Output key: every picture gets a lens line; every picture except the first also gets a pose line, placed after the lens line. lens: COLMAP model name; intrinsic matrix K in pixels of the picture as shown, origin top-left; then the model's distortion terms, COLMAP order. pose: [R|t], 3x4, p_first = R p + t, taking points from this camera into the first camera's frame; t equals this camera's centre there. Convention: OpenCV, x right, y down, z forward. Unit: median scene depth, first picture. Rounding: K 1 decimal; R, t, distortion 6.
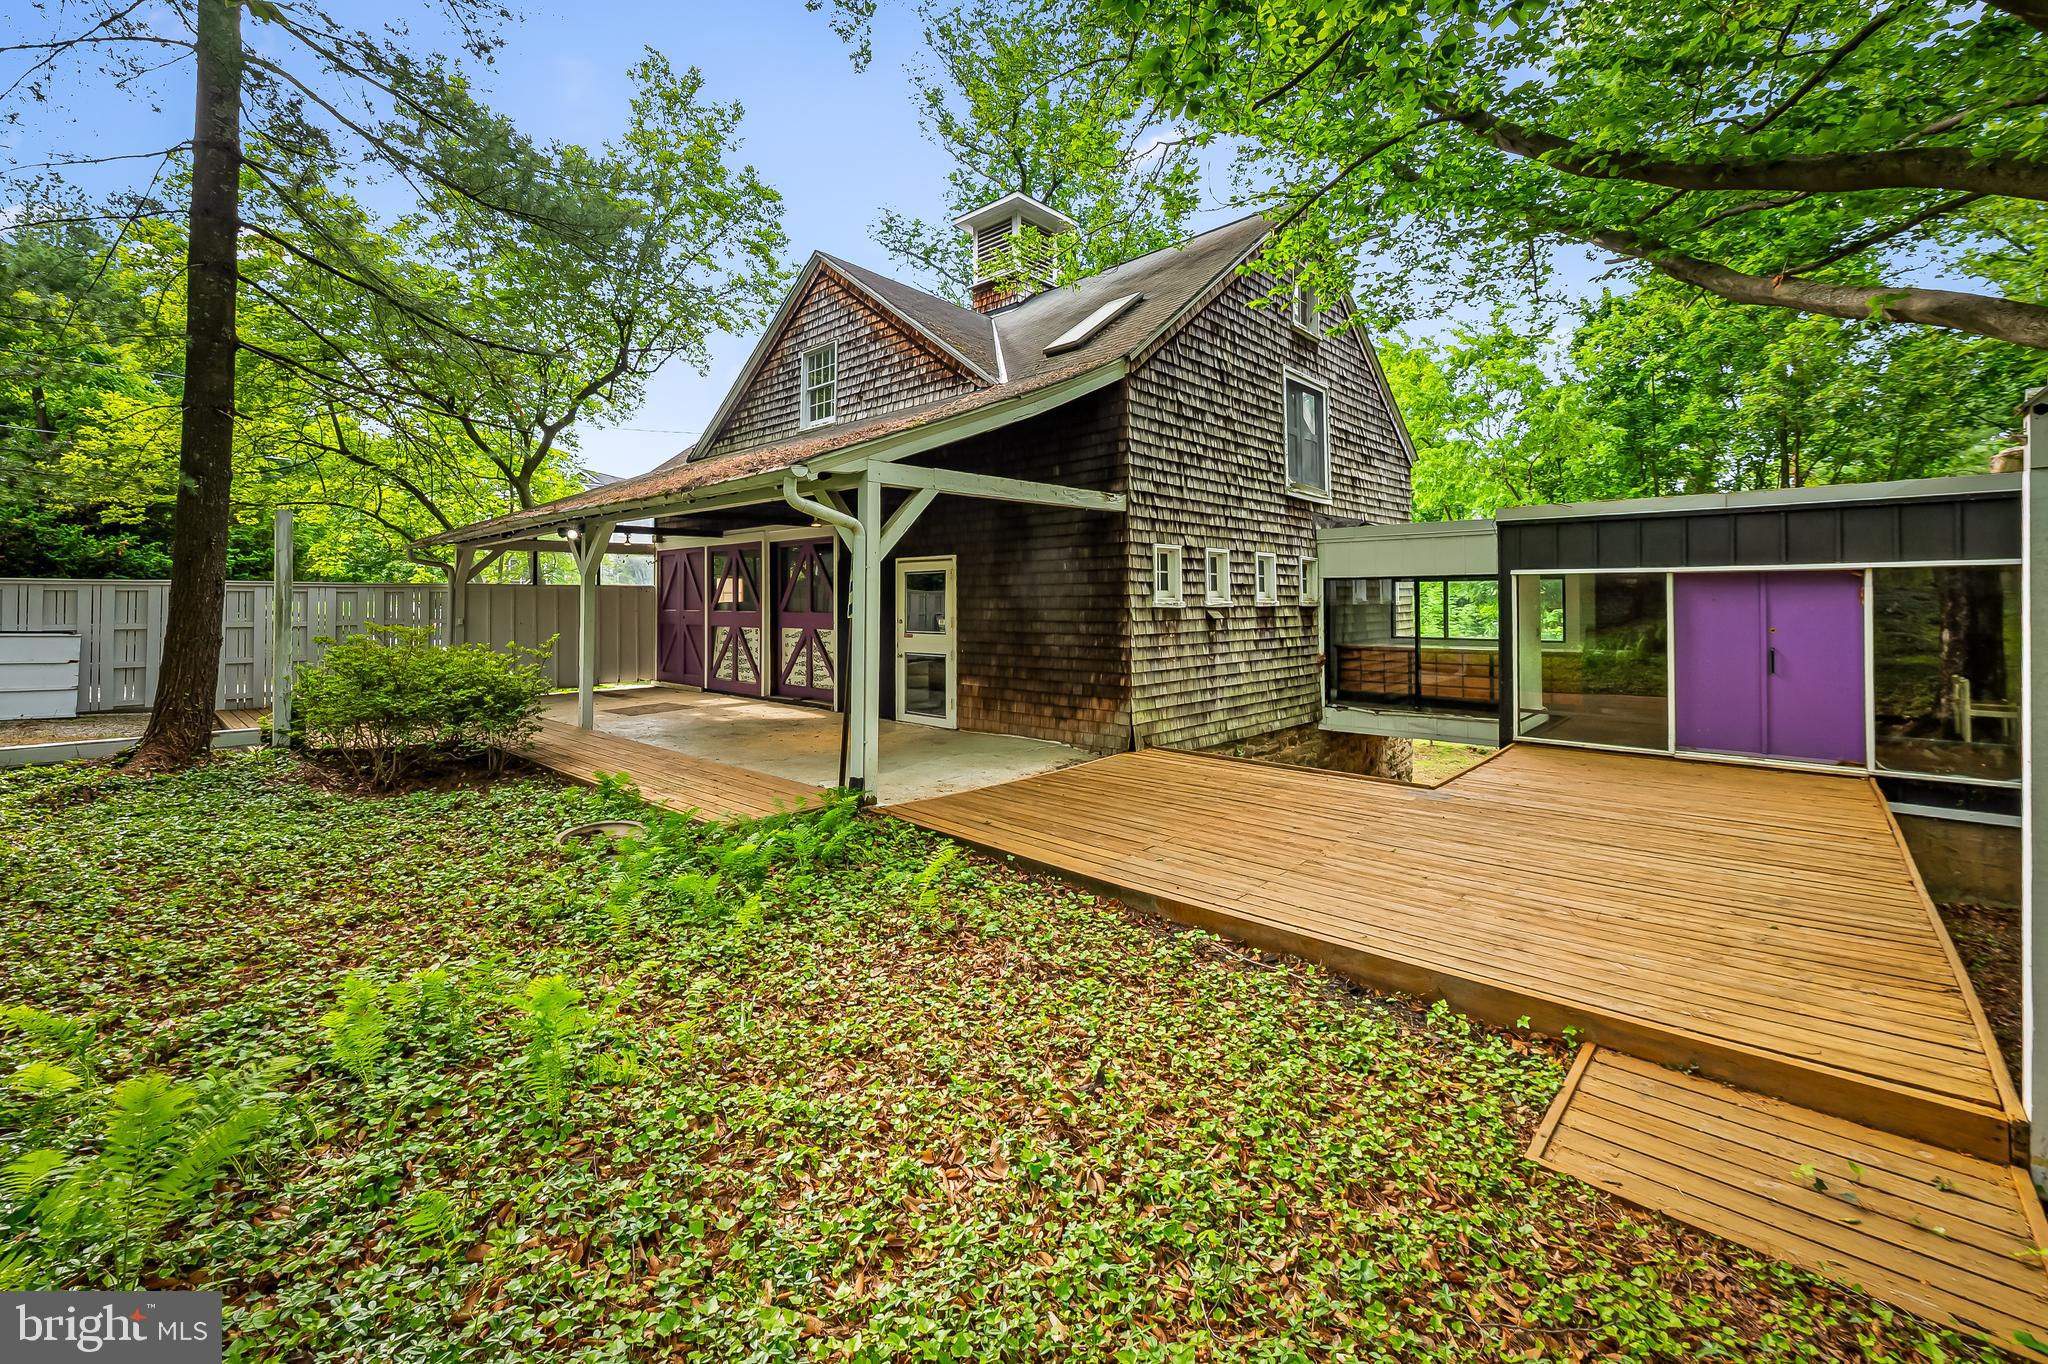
lens RADIAL K [[822.5, 0, 1014.5], [0, 822.5, 591.6], [0, 0, 1]] dist [-0.000913, -0.000053]
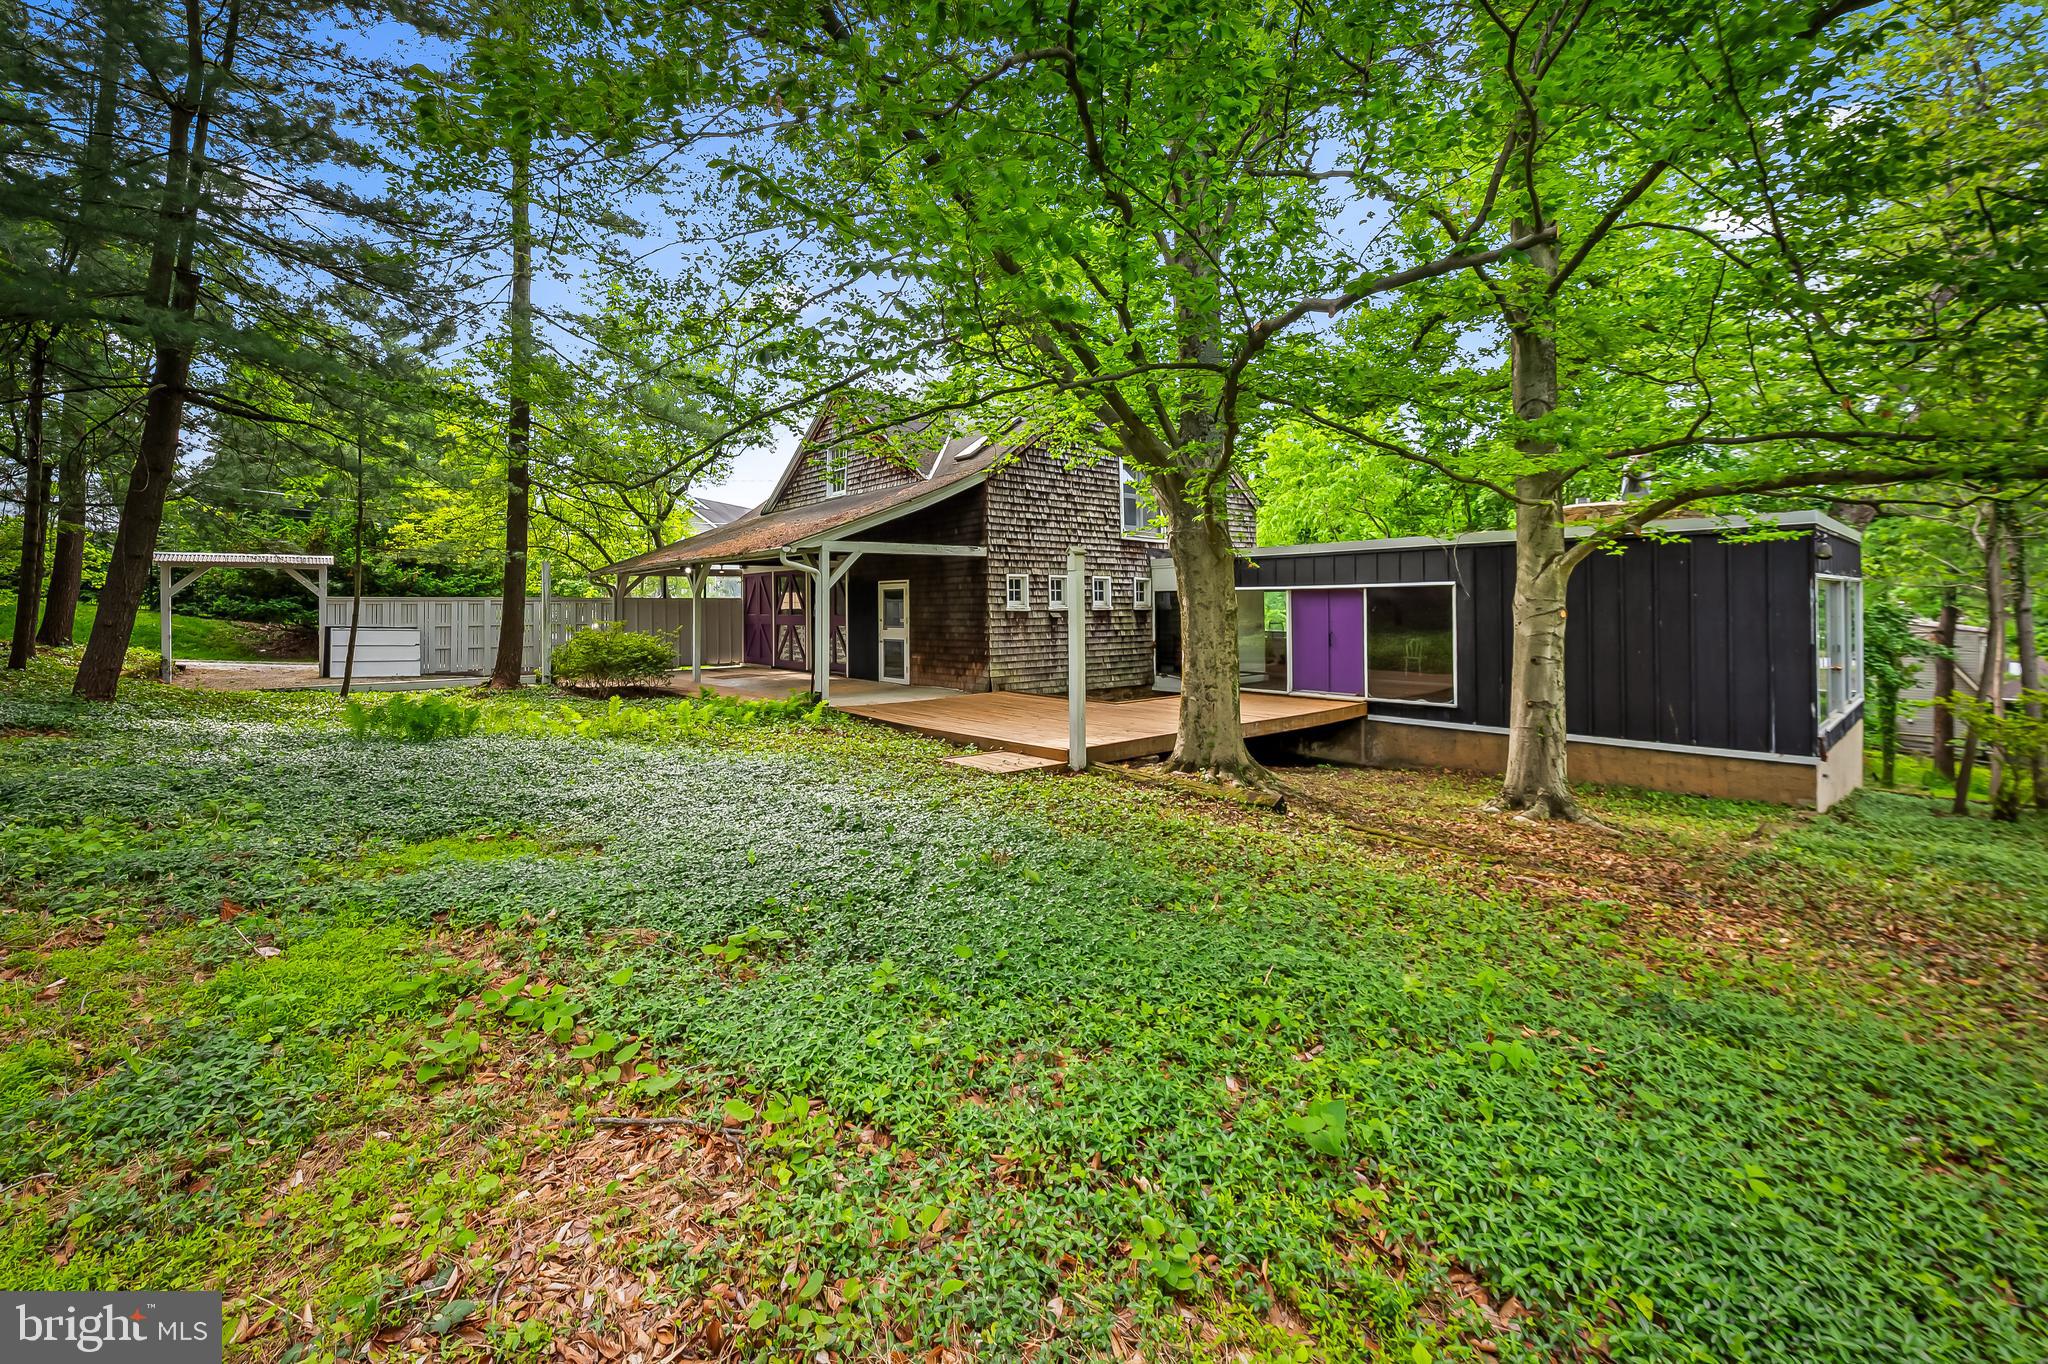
lens RADIAL K [[822.5, 0, 1019.8], [0, 822.5, 601.0], [0, 0, 1]] dist [-0.000913, -0.000053]
pose [[0.994133, -0.005295, -0.108031, 0.334722], [0.005686, 0.999978, 0.003314, -0.005858], [0.108011, -0.003909, 0.994142, -0.630667]]
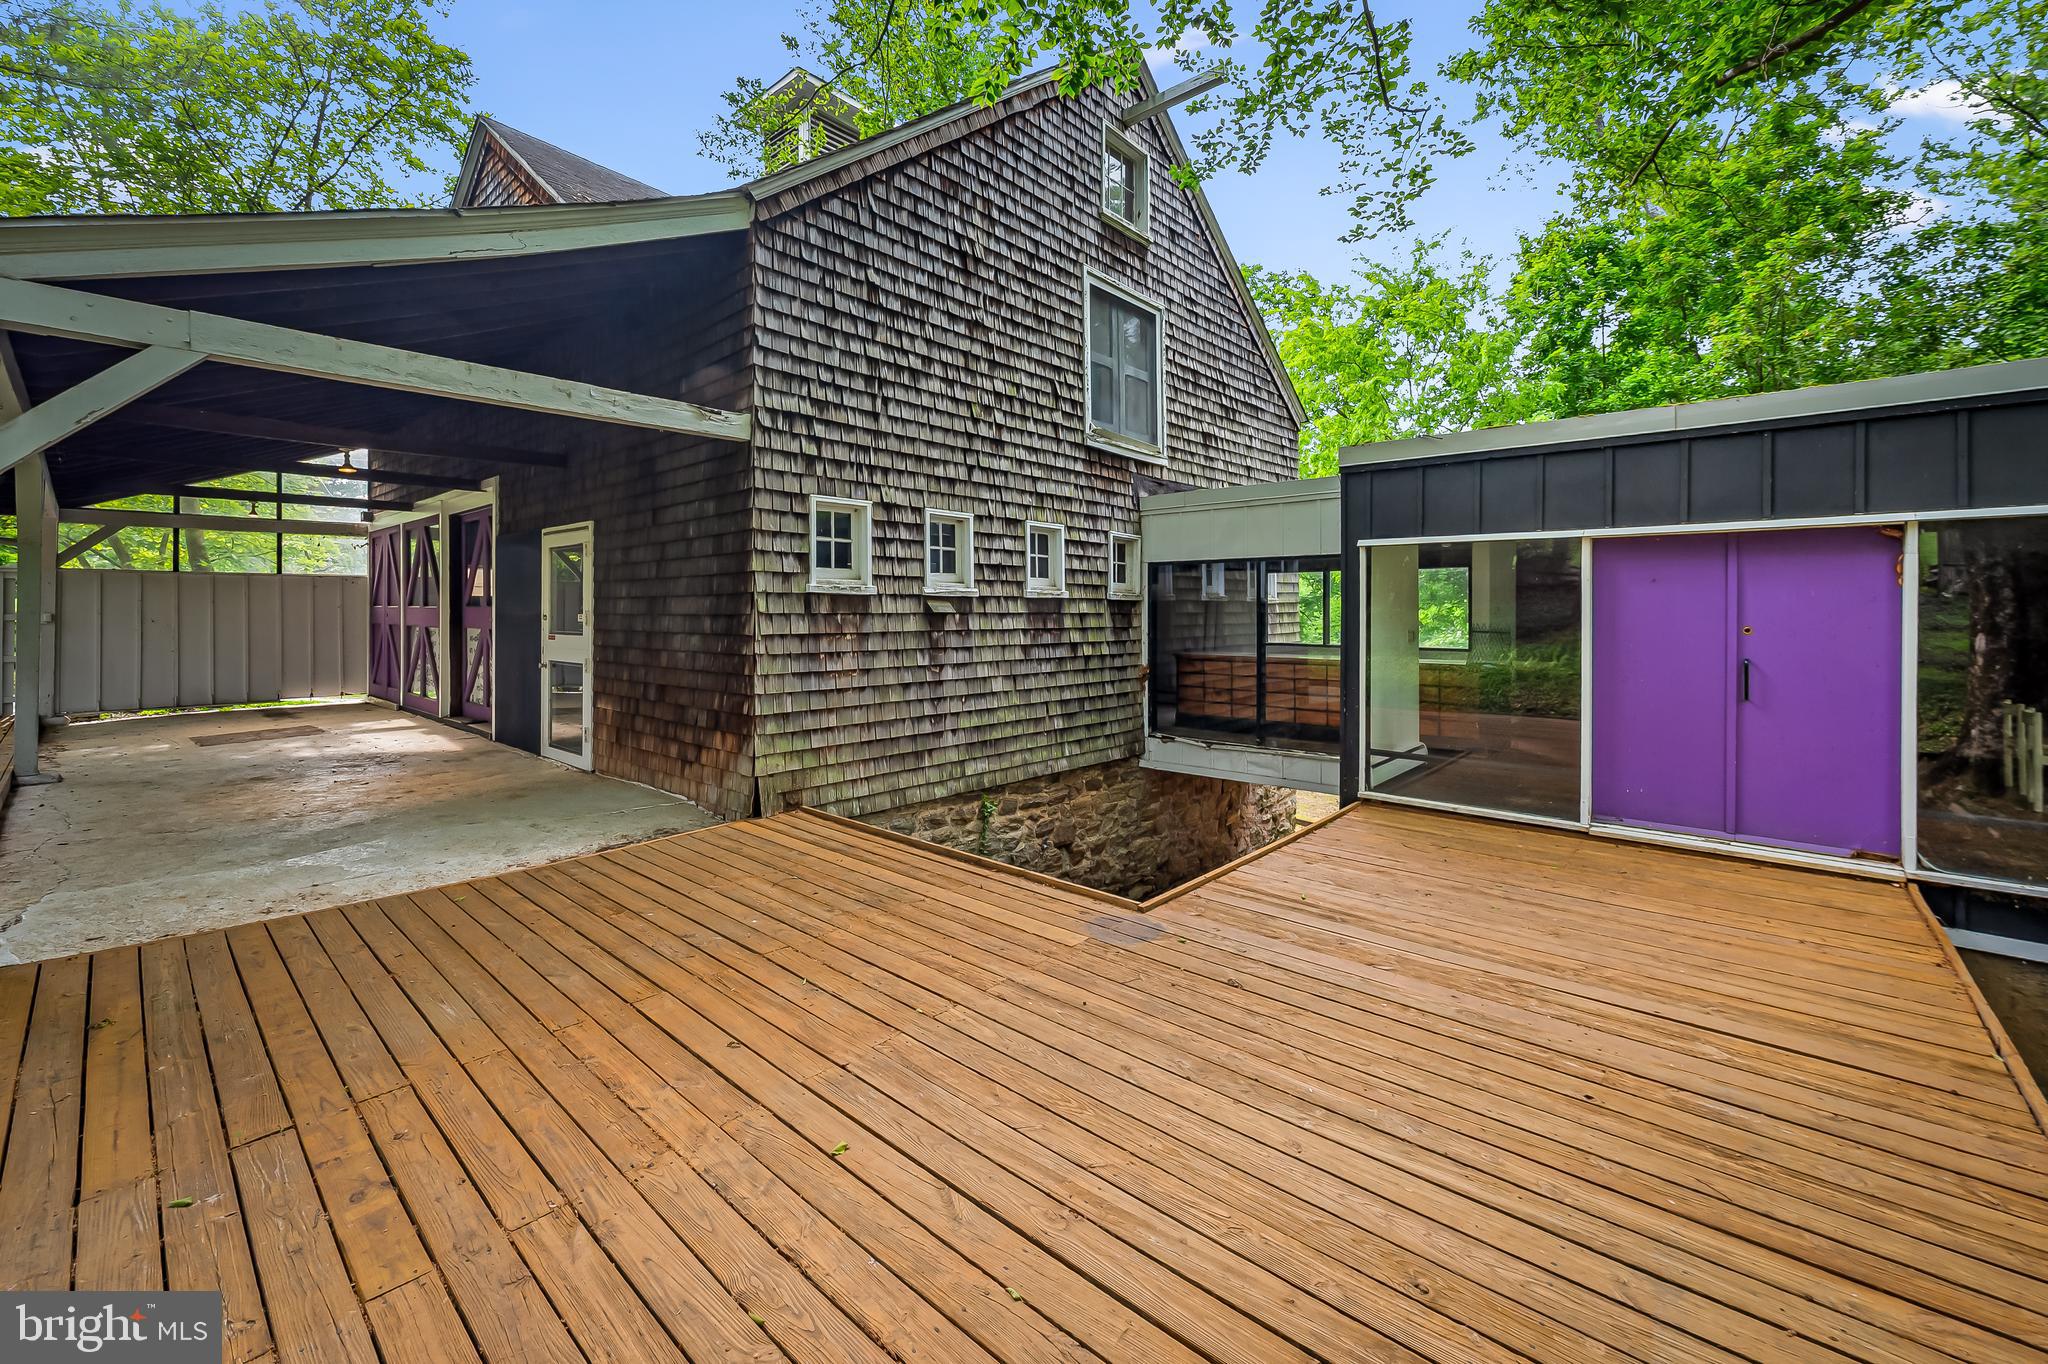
lens RADIAL K [[822.5, 0, 1014.5], [0, 822.5, 610.9], [0, 0, 1]] dist [-0.000913, -0.000053]
pose [[0.999720, 0.005413, 0.023051, 0.274902], [-0.005698, 0.999908, 0.012339, 0.021449], [-0.022982, -0.012466, 0.999658, 0.303379]]
